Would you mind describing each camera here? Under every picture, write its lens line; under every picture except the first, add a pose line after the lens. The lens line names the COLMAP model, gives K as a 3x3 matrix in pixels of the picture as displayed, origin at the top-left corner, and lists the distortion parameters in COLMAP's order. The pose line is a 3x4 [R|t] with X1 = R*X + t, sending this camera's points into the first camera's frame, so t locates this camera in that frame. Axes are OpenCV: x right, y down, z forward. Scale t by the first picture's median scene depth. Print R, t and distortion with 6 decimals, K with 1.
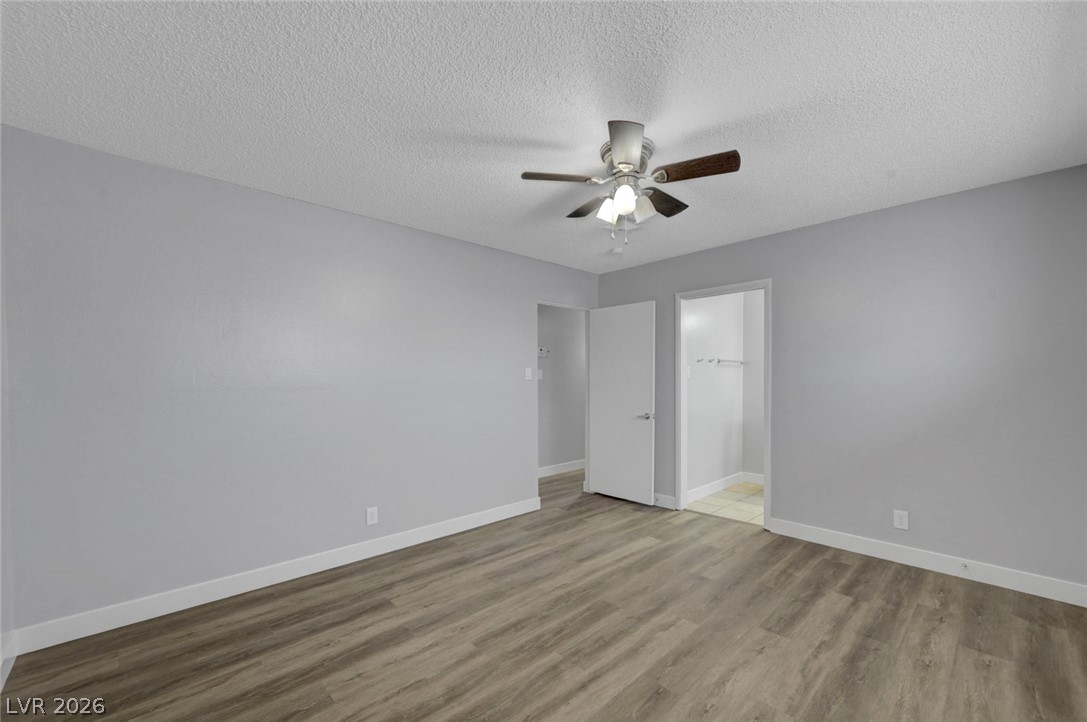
lens RADIAL K [[430.7, 0, 547.8], [0, 430.7, 386.6], [0, 0, 1]] dist [0.003104, -0.000237]
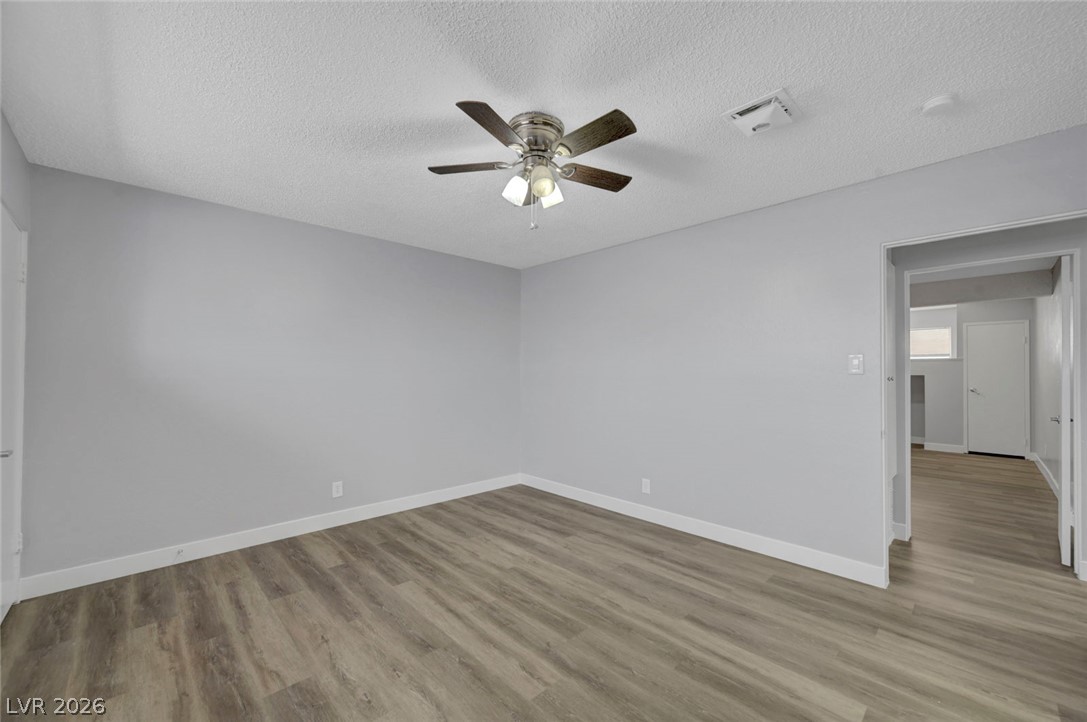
lens RADIAL K [[430.7, 0, 560.0], [0, 430.7, 369.4], [0, 0, 1]] dist [0.003104, -0.000237]
pose [[0.032010, -0.001806, -0.999486, 0.909285], [-0.018107, 0.999833, -0.002387, -0.019652], [0.999324, 0.018174, 0.031972, 0.835620]]
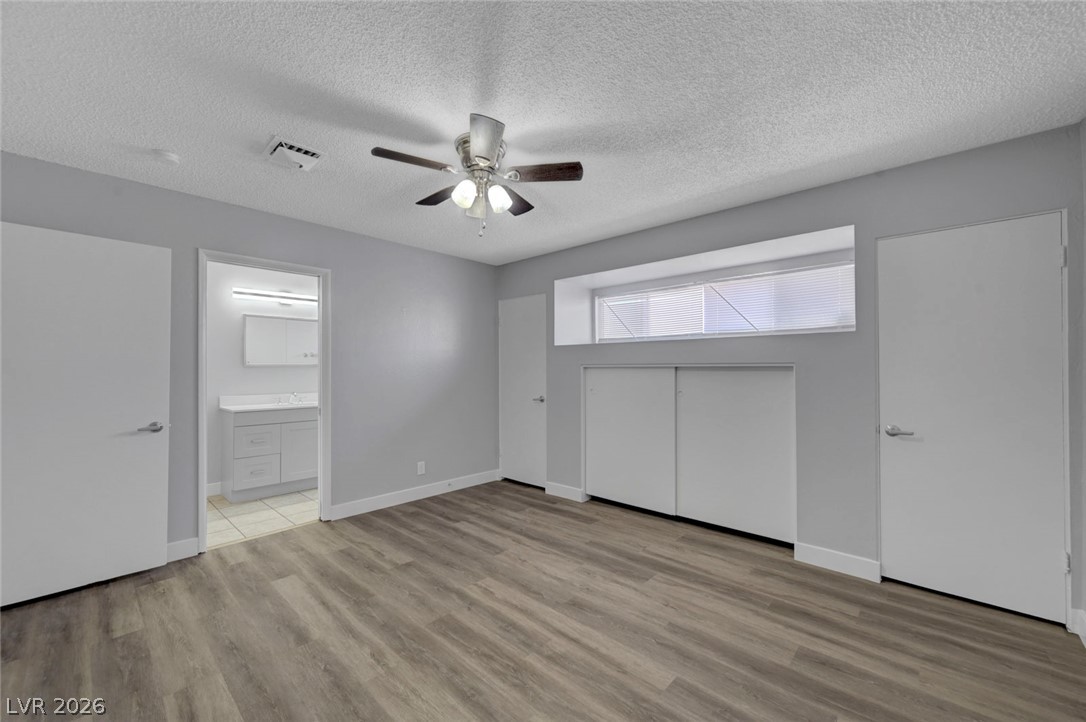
lens RADIAL K [[430.3, 0, 541.6], [0, 430.3, 365.2], [0, 0, 1]] dist [0.003104, -0.000237]
pose [[-0.048565, 0.011980, 0.998748, -0.687534], [0.017990, 0.999776, -0.011118, -0.007847], [-0.998658, 0.017428, -0.048770, 0.739476]]
